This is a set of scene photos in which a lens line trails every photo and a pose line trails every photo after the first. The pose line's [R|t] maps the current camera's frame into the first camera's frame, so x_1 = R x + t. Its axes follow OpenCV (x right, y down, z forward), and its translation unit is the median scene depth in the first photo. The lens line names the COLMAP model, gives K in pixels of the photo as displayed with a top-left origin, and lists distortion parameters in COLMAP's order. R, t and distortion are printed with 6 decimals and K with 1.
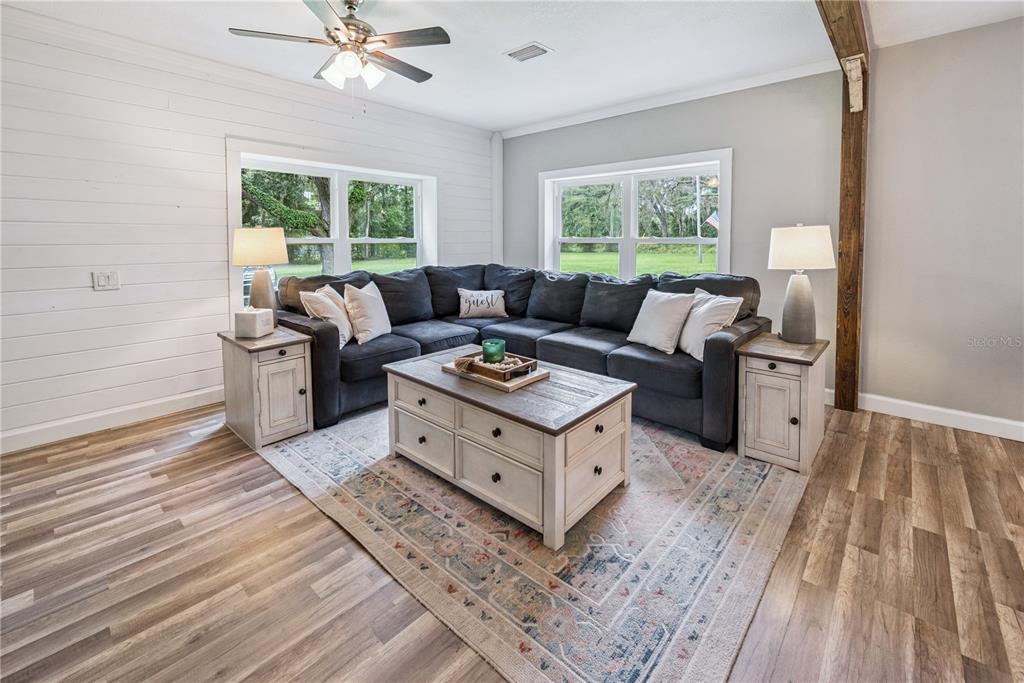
lens RADIAL K [[425.9, 0, 493.1], [0, 425.9, 255.5], [0, 0, 1]] dist [-0.000260, -0.000195]
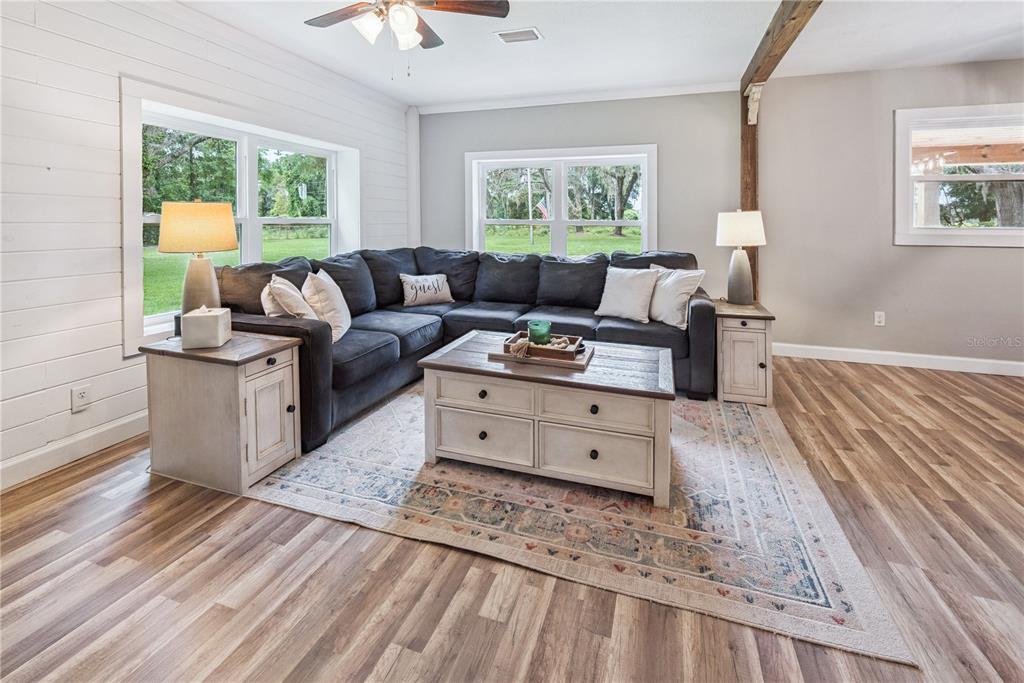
lens RADIAL K [[440.8, 0, 512.4], [0, 440.8, 226.9], [0, 0, 1]] dist [-0.000142, -0.000094]
pose [[0.917148, 0.002542, 0.398539, -0.446232], [0.007800, 0.999674, -0.024326, 0.003572], [-0.398471, 0.025419, 0.916829, 0.078367]]
